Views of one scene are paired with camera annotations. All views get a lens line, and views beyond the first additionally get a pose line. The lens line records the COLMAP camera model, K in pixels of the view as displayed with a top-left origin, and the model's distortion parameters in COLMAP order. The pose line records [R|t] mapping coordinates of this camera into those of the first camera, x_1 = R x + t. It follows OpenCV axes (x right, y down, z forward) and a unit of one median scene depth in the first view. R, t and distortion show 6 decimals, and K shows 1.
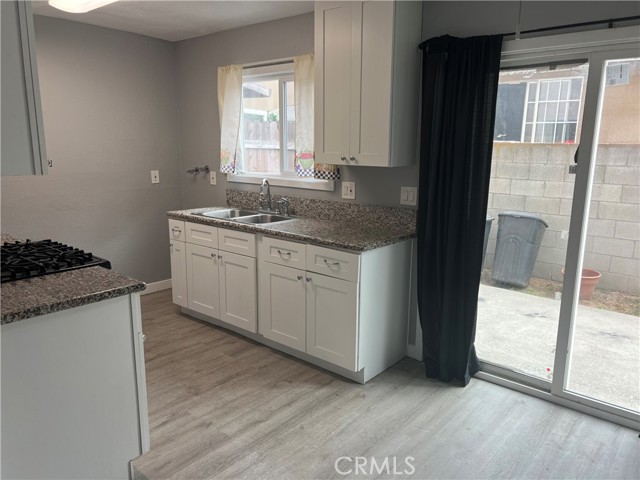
lens RADIAL K [[483.5, 0, 320.0], [0, 483.5, 240.0], [0, 0, 1]] dist [0.005226, 0.001300]
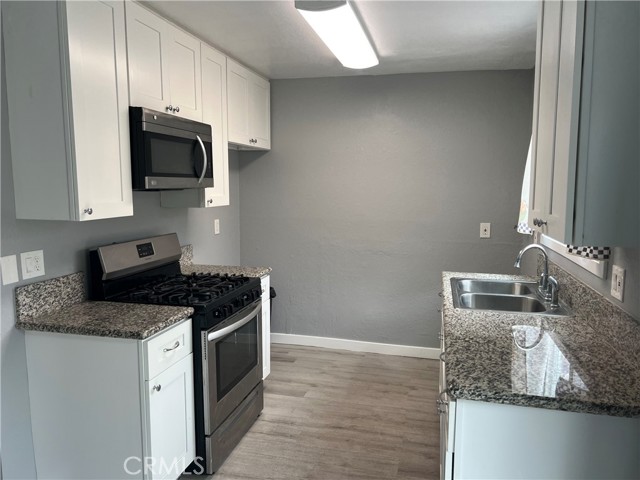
lens RADIAL K [[483.5, 0, 320.0], [0, 483.5, 240.0], [0, 0, 1]] dist [0.005226, 0.001300]
pose [[0.447647, 0.095988, -0.889044, 0.374043], [-0.173943, 0.984578, 0.018719, -0.101404], [0.877129, 0.146263, 0.457440, 0.458772]]
